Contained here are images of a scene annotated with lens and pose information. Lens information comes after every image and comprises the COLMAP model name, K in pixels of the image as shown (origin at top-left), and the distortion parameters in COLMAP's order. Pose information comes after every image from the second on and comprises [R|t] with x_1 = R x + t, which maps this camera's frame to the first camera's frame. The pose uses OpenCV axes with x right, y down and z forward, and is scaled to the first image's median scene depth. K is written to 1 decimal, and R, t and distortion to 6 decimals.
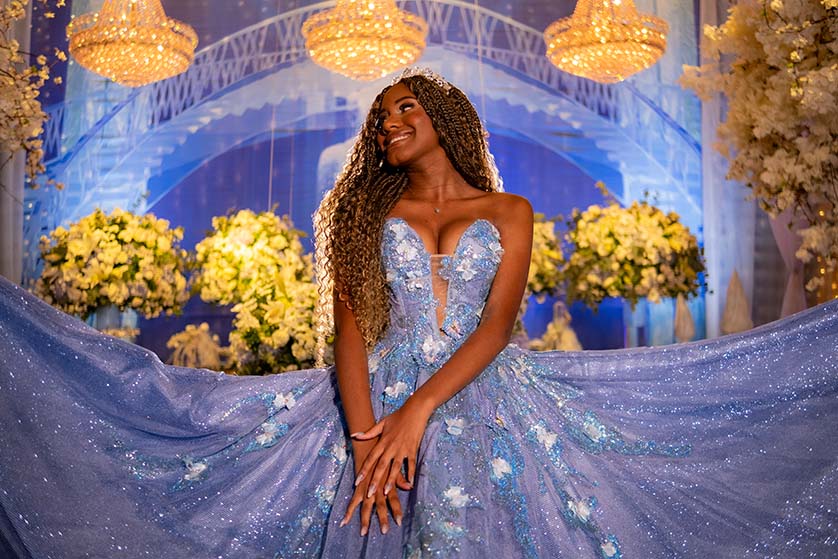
lens RADIAL K [[906.3, 0, 422.6], [0, 906.3, 274.2], [0, 0, 1]] dist [-0.154071, 0.232548]
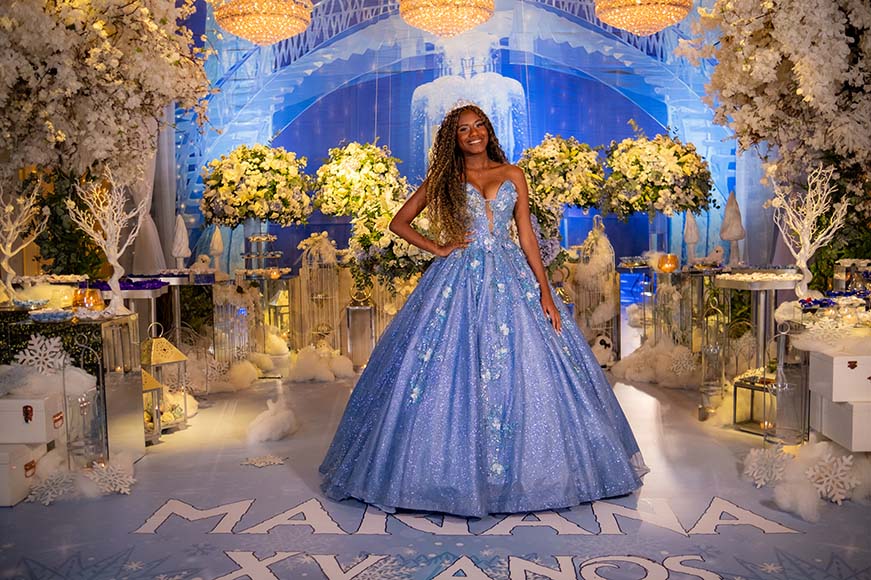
lens RADIAL K [[921.5, 0, 436.1], [0, 921.5, 300.5], [0, 0, 1]] dist [-0.152666, 0.212521]
pose [[0.995327, 0.007627, -0.096258, 0.047877], [0.005026, 0.991432, 0.130527, -0.018525], [0.096429, -0.130400, 0.986761, -0.312042]]
